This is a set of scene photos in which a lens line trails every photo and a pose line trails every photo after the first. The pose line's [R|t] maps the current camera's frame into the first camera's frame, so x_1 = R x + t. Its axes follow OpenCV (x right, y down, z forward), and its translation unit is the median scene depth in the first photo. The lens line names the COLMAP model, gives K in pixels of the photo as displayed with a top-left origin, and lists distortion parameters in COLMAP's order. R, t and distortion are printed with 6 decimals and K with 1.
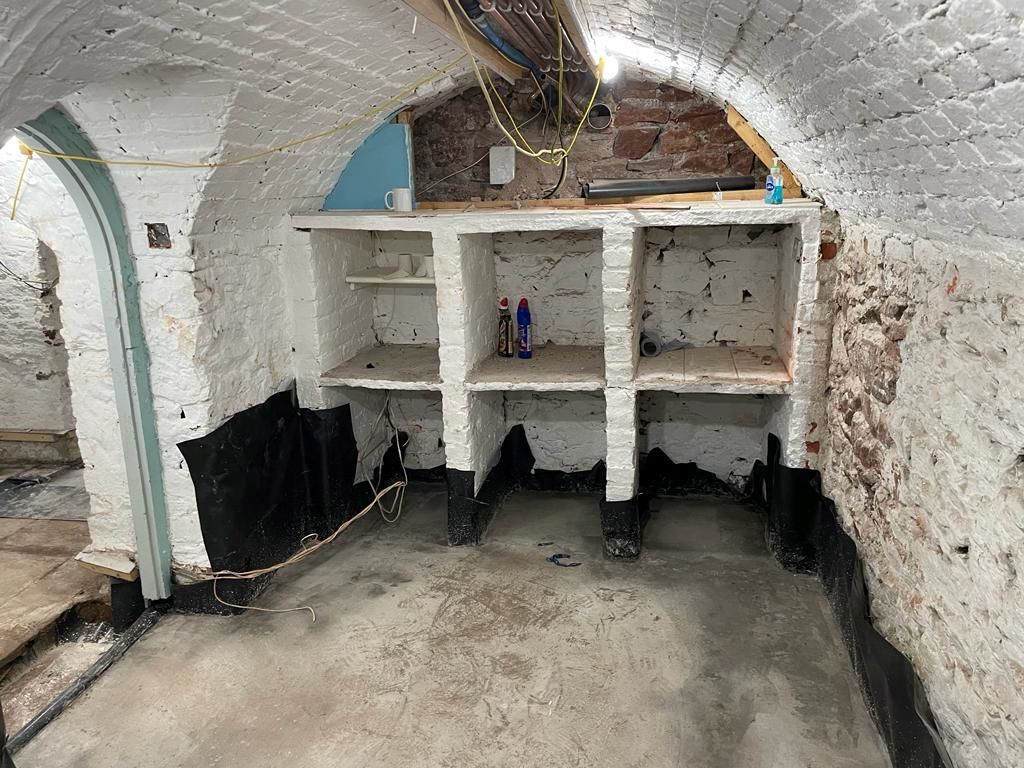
lens RADIAL K [[772.5, 0, 512.0], [0, 772.5, 384.0], [0, 0, 1]] dist [0.141769, -0.162412]
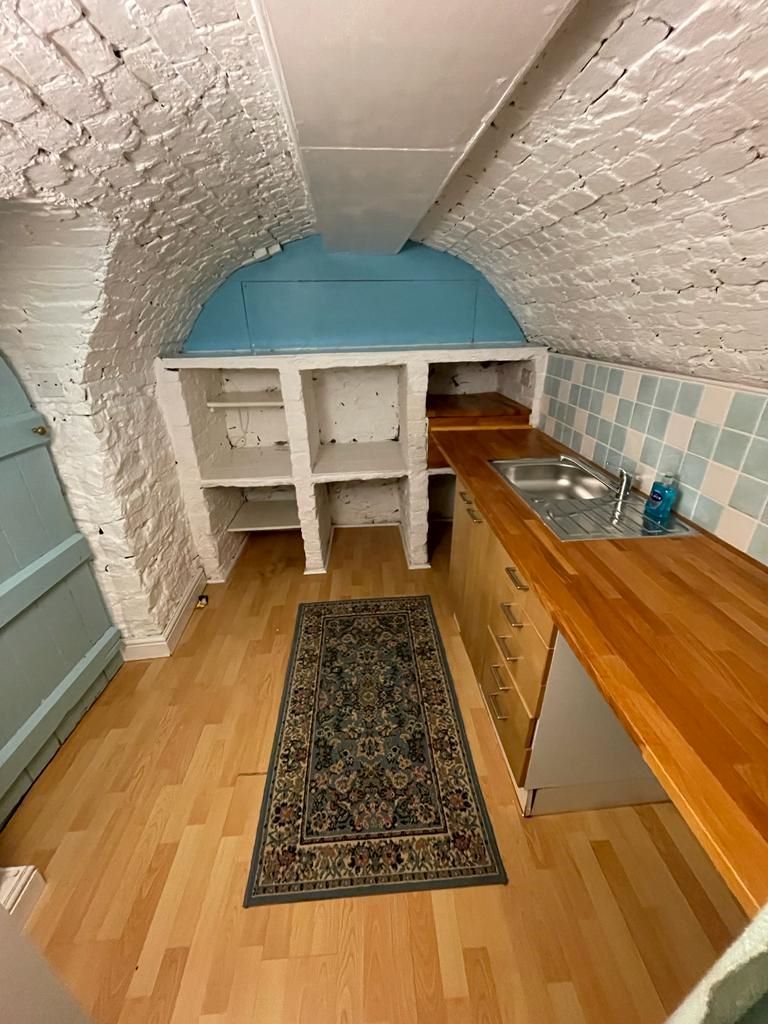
lens RADIAL K [[412.5, 0, 386.0], [0, 412.5, 515.3], [0, 0, 1]] dist [0.000361, -0.003375]
pose [[0.965441, -0.108100, 0.237146, -0.134379], [0.064227, 0.980544, 0.185494, -0.076994], [-0.252584, -0.163853, 0.953600, 0.268249]]
